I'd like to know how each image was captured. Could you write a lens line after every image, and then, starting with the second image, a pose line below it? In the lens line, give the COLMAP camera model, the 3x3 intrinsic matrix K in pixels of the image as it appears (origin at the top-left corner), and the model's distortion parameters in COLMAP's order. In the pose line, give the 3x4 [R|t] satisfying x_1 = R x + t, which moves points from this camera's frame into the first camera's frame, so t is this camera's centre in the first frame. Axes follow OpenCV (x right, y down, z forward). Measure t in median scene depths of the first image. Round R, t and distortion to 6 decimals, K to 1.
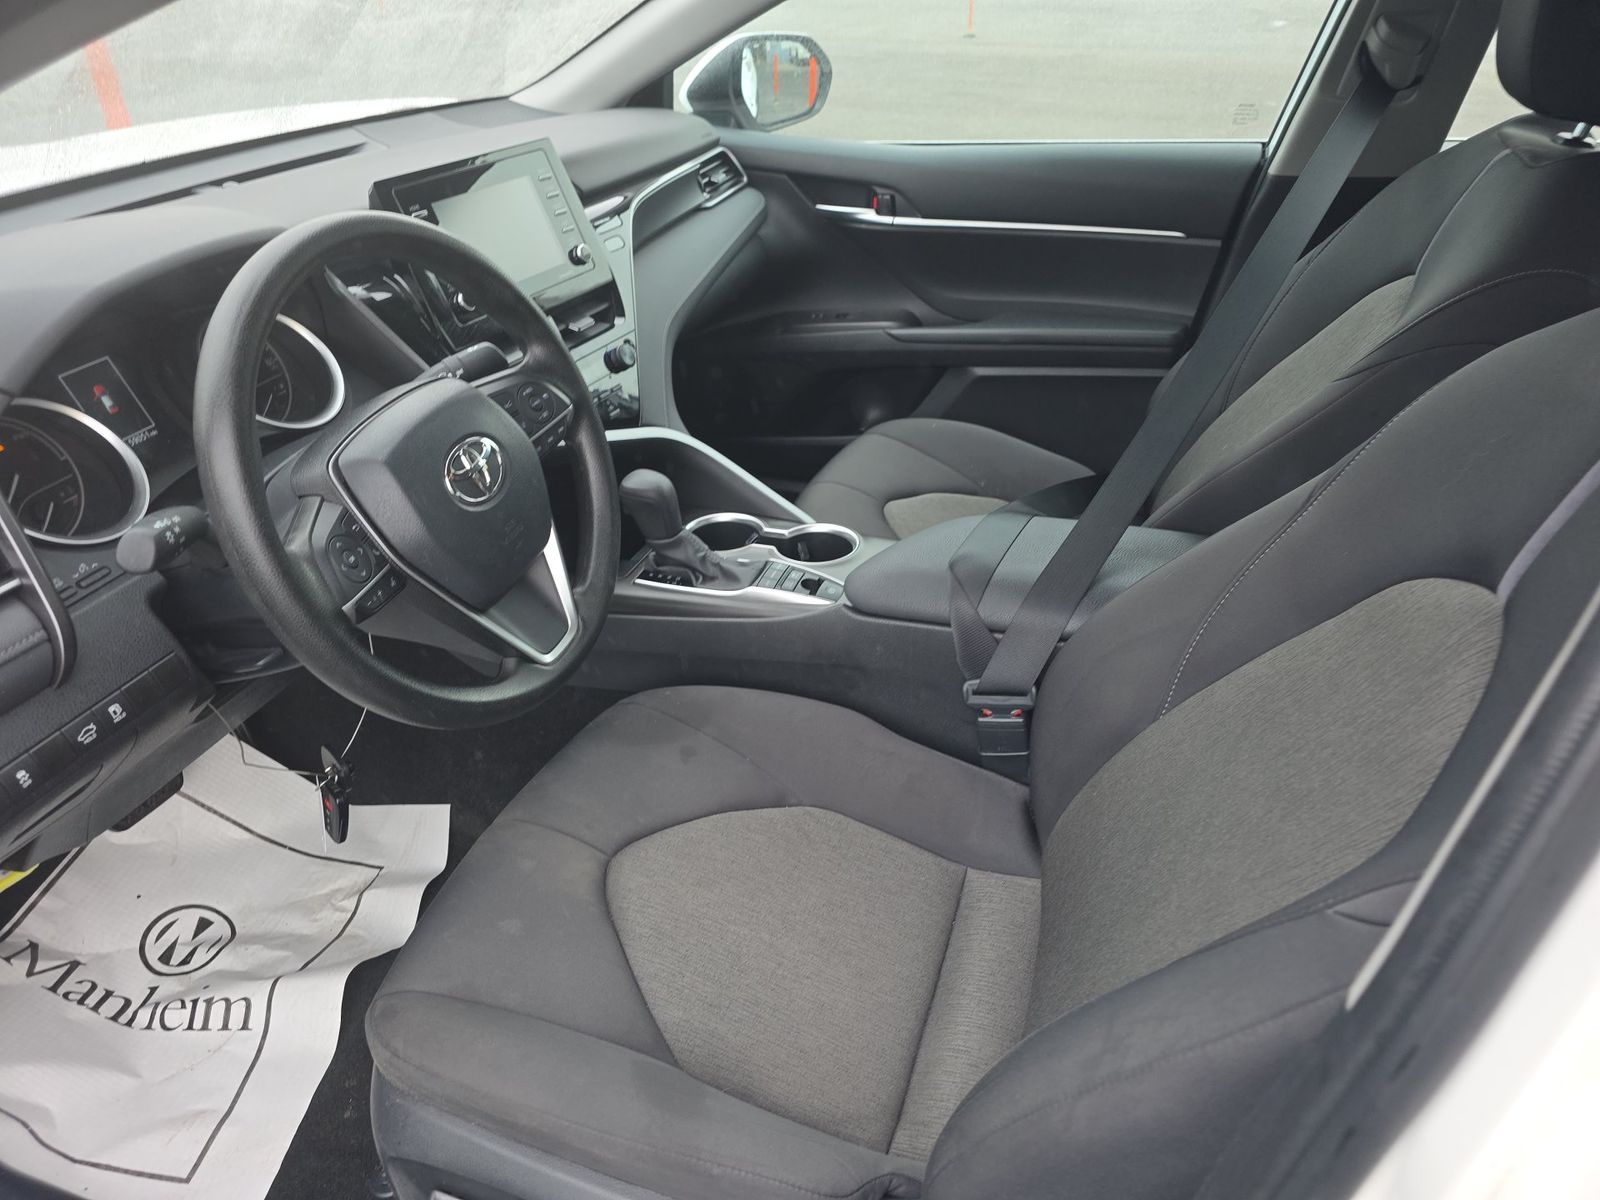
lens RADIAL K [[1069.7, 0, 801.1], [0, 1069.7, 605.6], [0, 0, 1]] dist [0.042933, -0.036982]
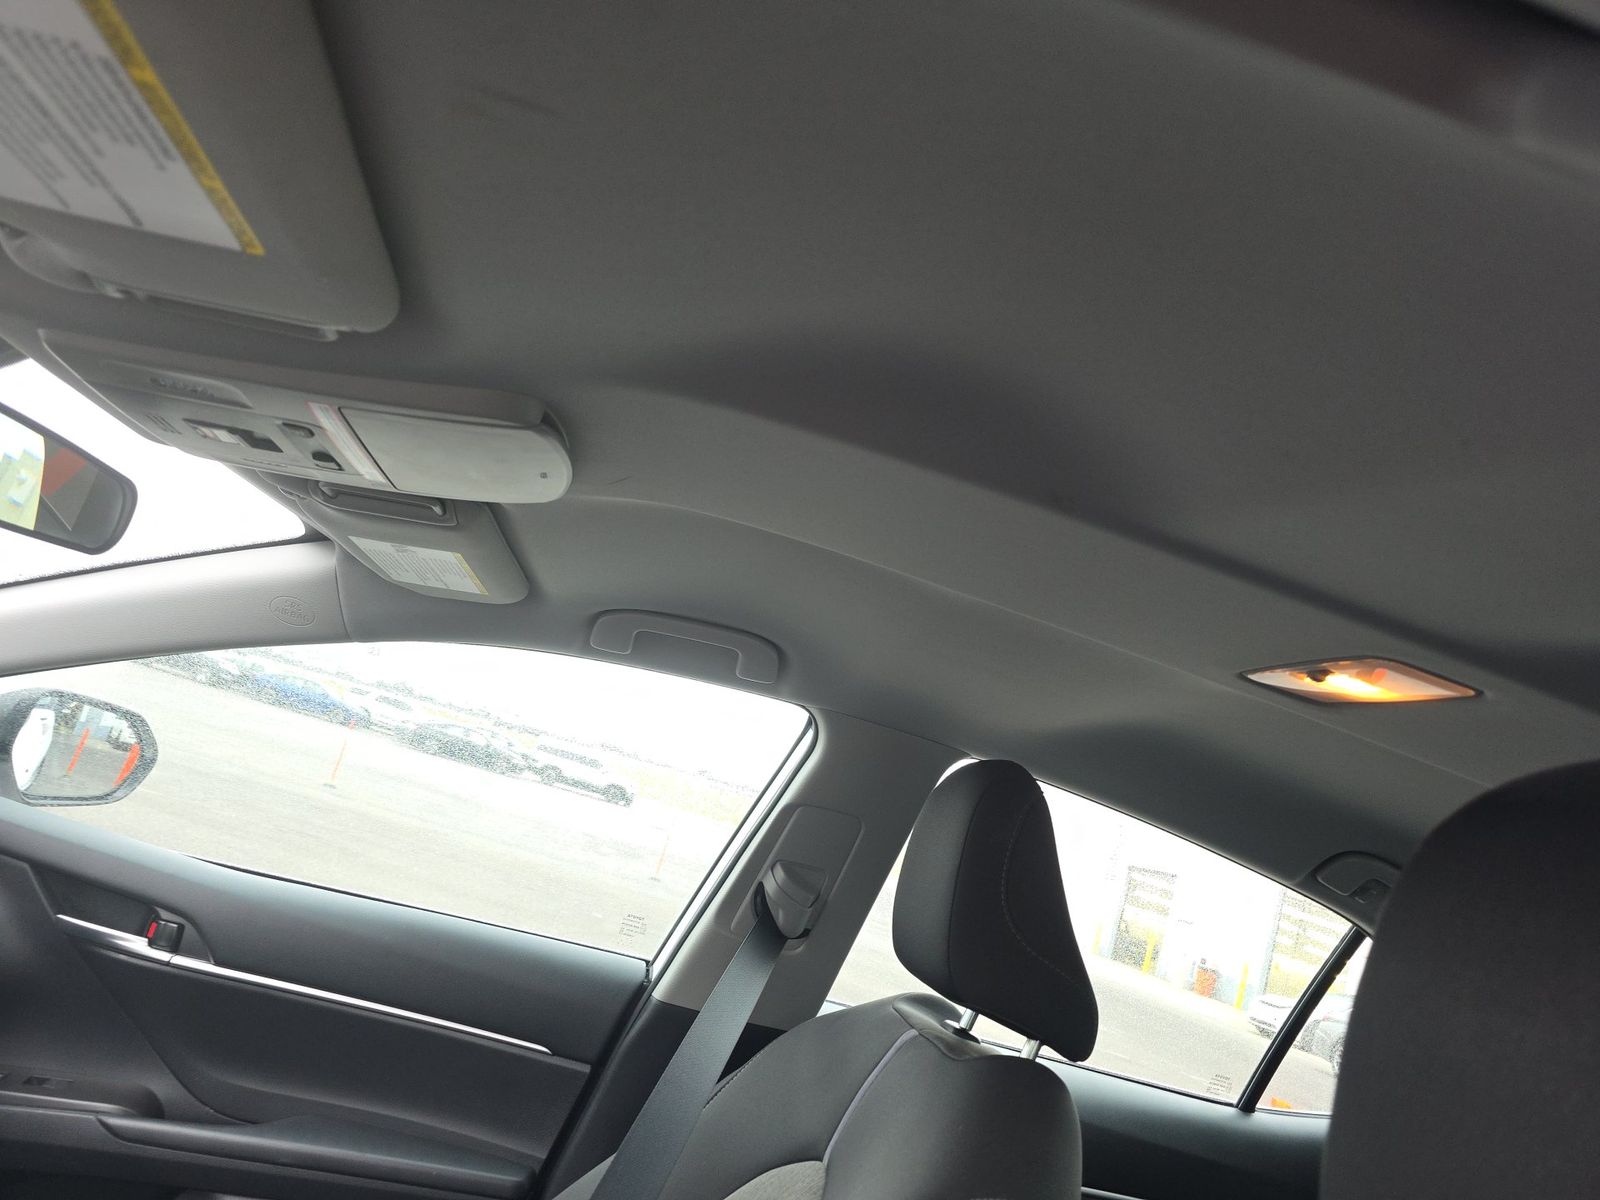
lens RADIAL K [[1069.7, 0, 801.1], [0, 1069.7, 605.6], [0, 0, 1]] dist [0.042933, -0.036982]
pose [[0.817892, 0.355535, 0.452379, 0.019490], [0.015664, 0.772188, -0.635201, -0.076529], [-0.575158, 0.526612, 0.625998, 0.187077]]
